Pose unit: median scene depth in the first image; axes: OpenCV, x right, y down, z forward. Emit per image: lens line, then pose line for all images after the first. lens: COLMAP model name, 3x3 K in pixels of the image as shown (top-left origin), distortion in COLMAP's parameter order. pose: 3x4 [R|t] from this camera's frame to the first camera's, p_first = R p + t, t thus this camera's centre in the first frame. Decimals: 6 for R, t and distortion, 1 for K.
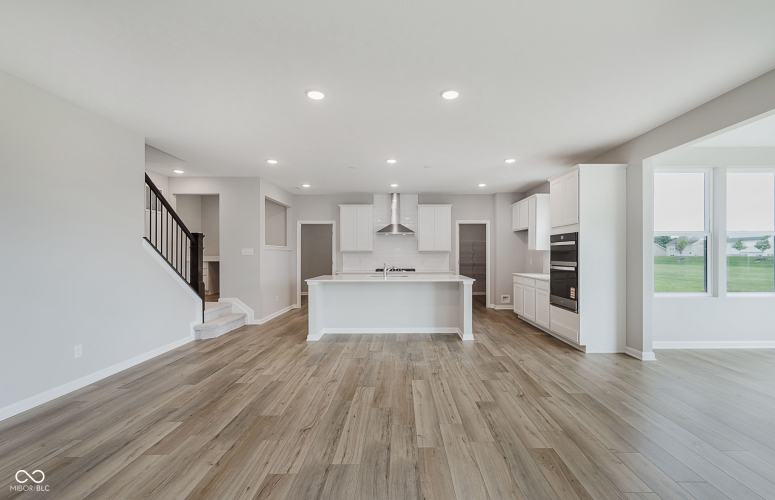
lens RADIAL K [[337.2, 0, 393.9], [0, 337.2, 250.6], [0, 0, 1]] dist [0.030162, 0.000249]
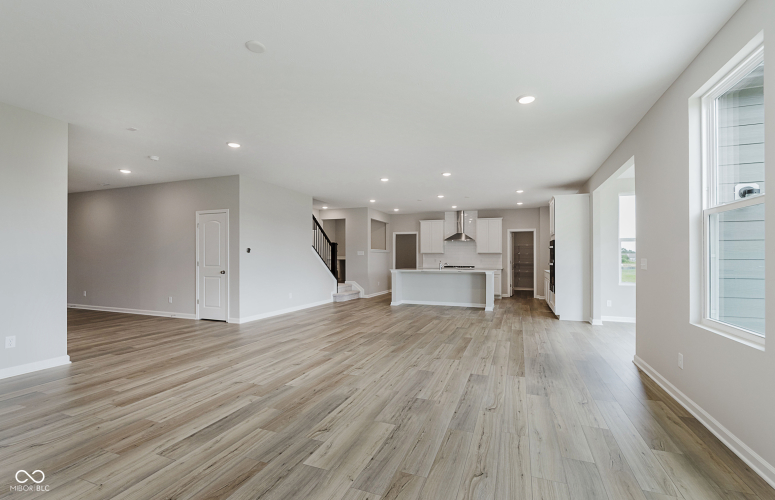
lens RADIAL K [[337.2, 0, 387.5], [0, 337.2, 254.3], [0, 0, 1]] dist [0.030162, 0.000249]
pose [[0.937070, 0.000411, -0.349143, 0.253627], [-0.000173, 1.000000, 0.000711, 0.006771], [0.349143, -0.000606, 0.937069, -0.470287]]
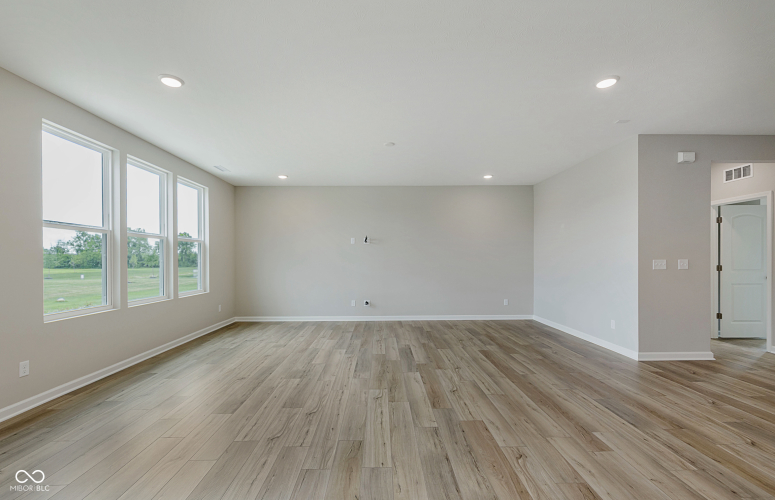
lens RADIAL K [[337.2, 0, 391.6], [0, 337.2, 253.7], [0, 0, 1]] dist [0.030162, 0.000249]
pose [[-0.998752, 0.005457, -0.049637, 0.006387], [0.007030, 0.999477, -0.031564, 0.014733], [0.049439, -0.031873, -0.998268, 0.548962]]
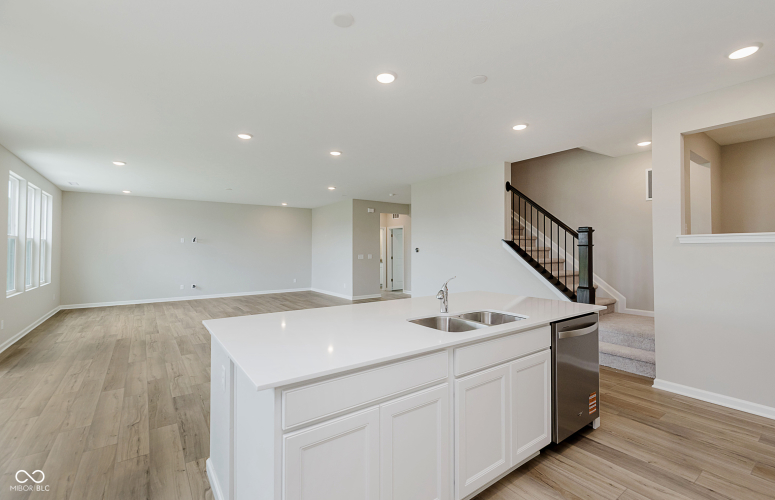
lens RADIAL K [[337.2, 0, 387.5], [0, 337.2, 248.1], [0, 0, 1]] dist [0.030162, 0.000249]
pose [[-0.801789, -0.000083, -0.597608, 0.241556], [0.010212, 0.999852, -0.013840, 0.001741], [0.597521, -0.017199, -0.801669, 1.153958]]
